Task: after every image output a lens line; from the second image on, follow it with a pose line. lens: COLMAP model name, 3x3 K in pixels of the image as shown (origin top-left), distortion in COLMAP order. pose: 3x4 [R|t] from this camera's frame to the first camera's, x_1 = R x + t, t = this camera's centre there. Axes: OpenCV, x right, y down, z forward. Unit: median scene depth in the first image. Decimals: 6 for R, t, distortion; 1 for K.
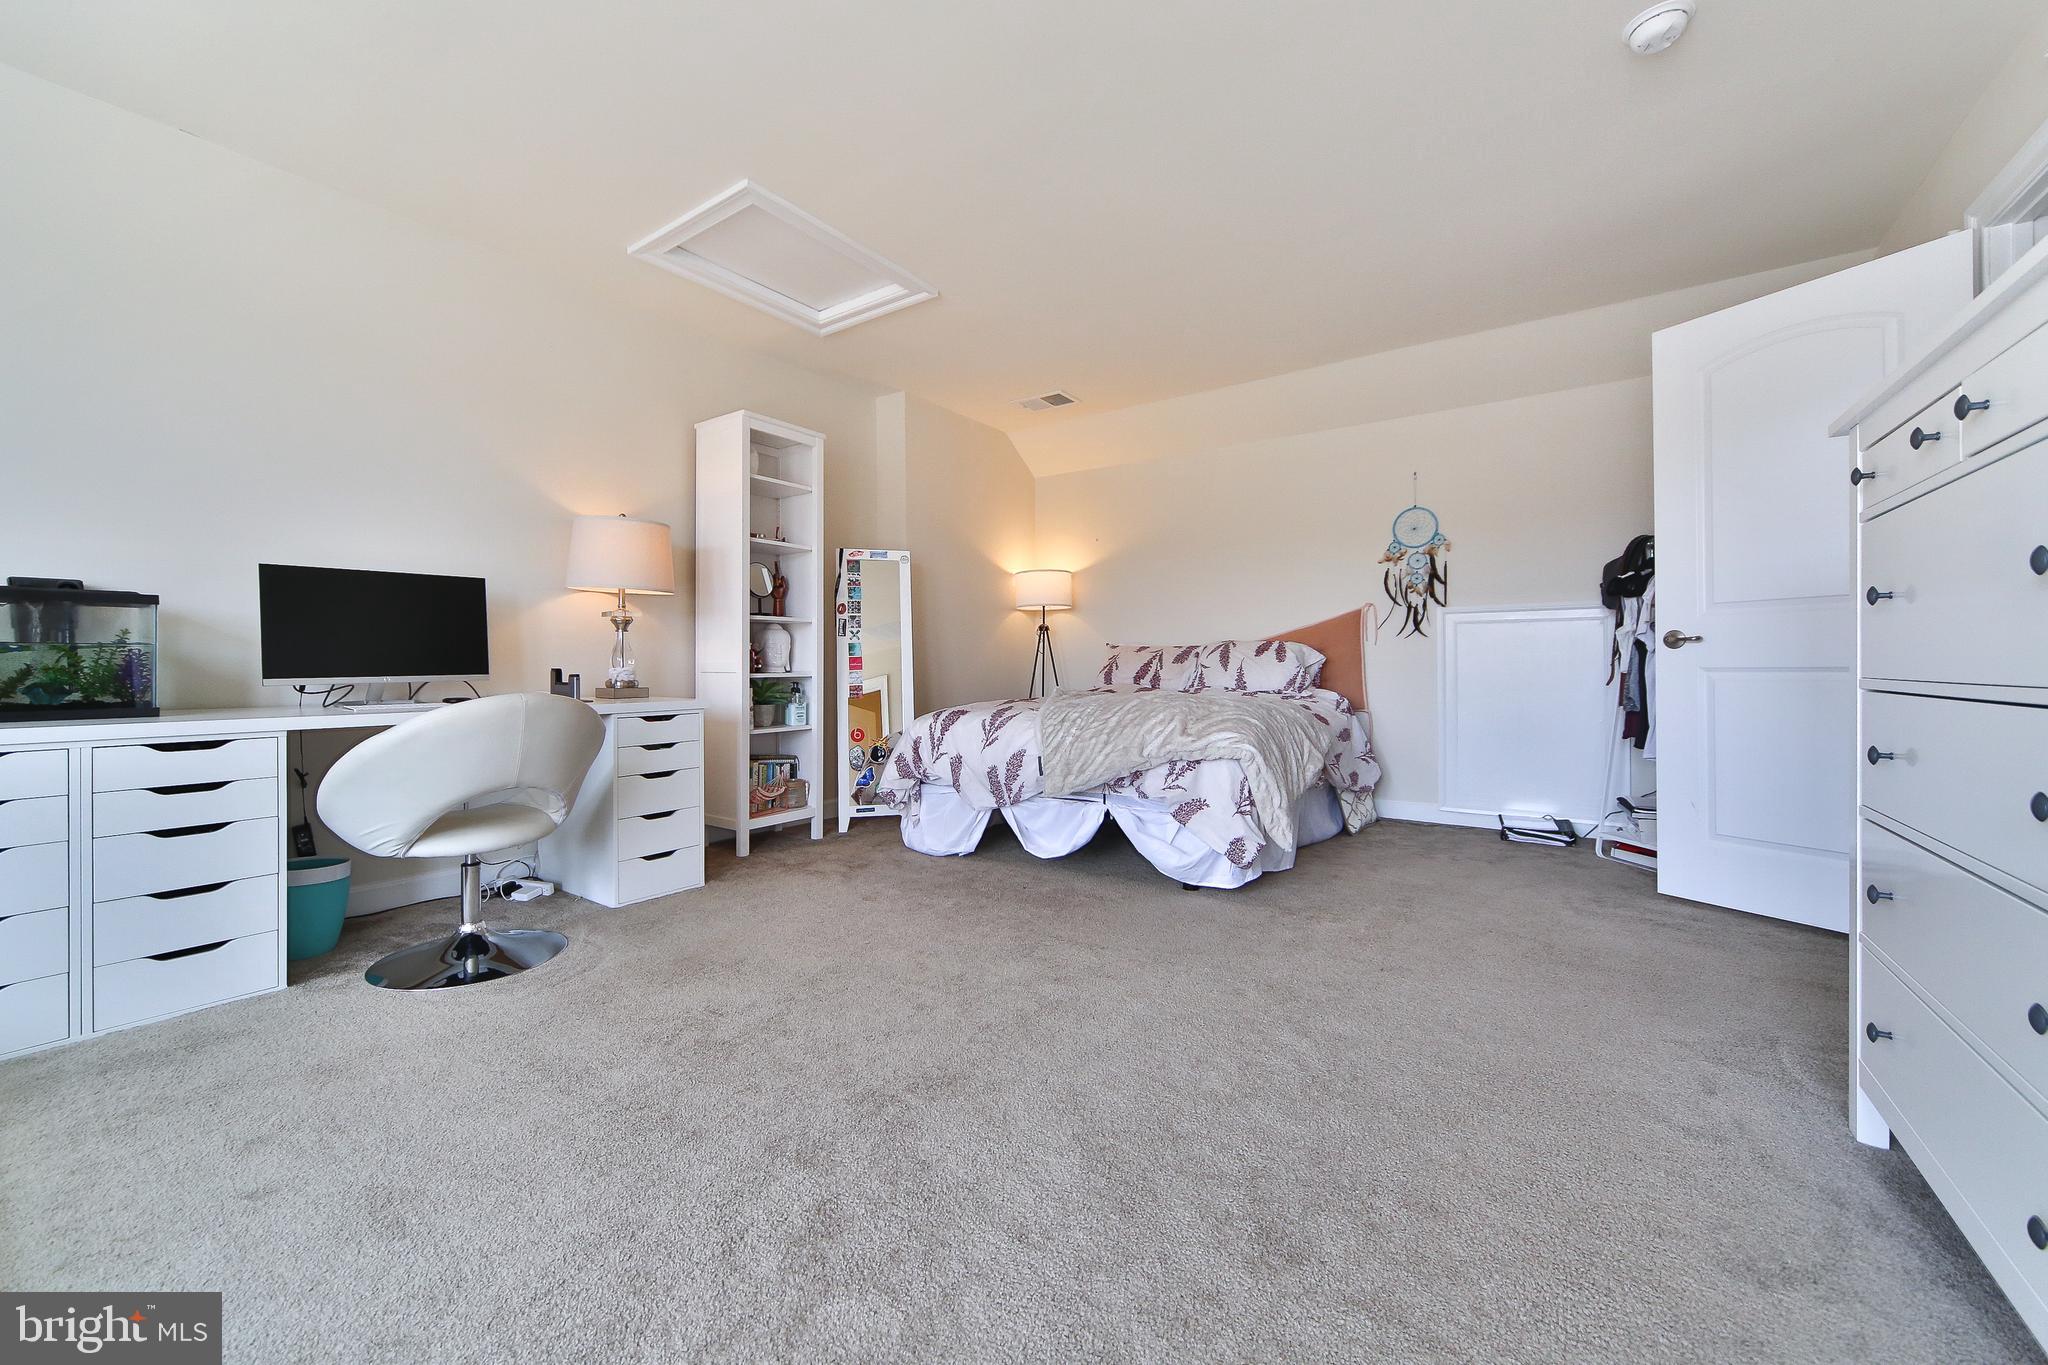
lens RADIAL K [[771.8, 0, 1024.5], [0, 771.8, 663.4], [0, 0, 1]] dist [0.000081, 0.000016]
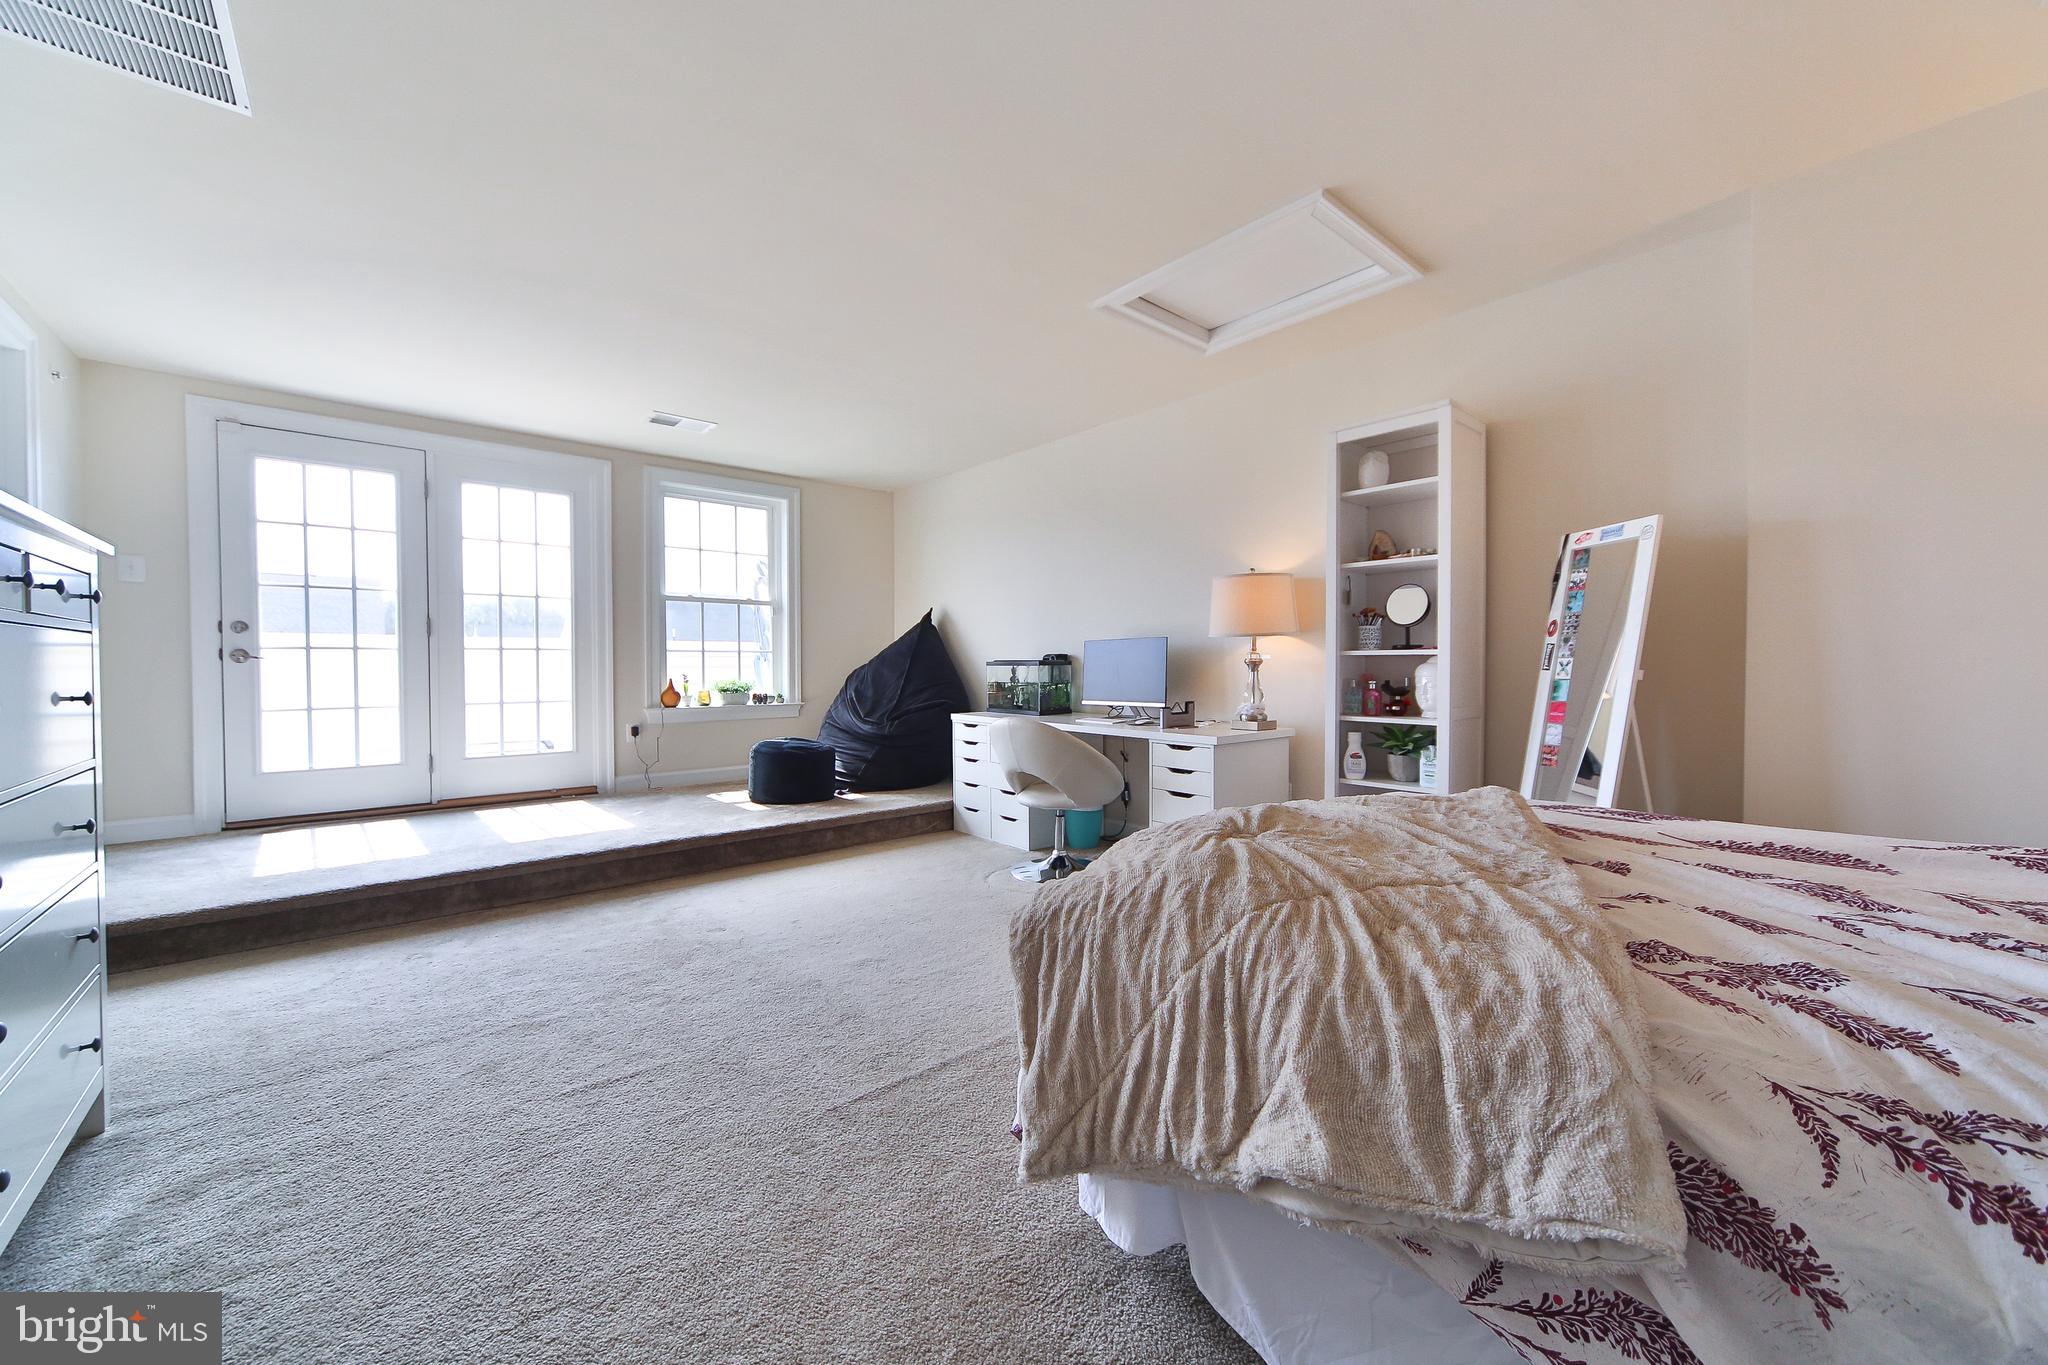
lens RADIAL K [[769.9, 0, 1024.0], [0, 769.9, 682.5], [0, 0, 1]] dist [0.001492, 0.000124]
pose [[-0.240190, 0.021138, -0.970496, 0.512552], [-0.000181, 0.999762, 0.021820, -0.038746], [0.970726, 0.005416, -0.240129, 0.721638]]
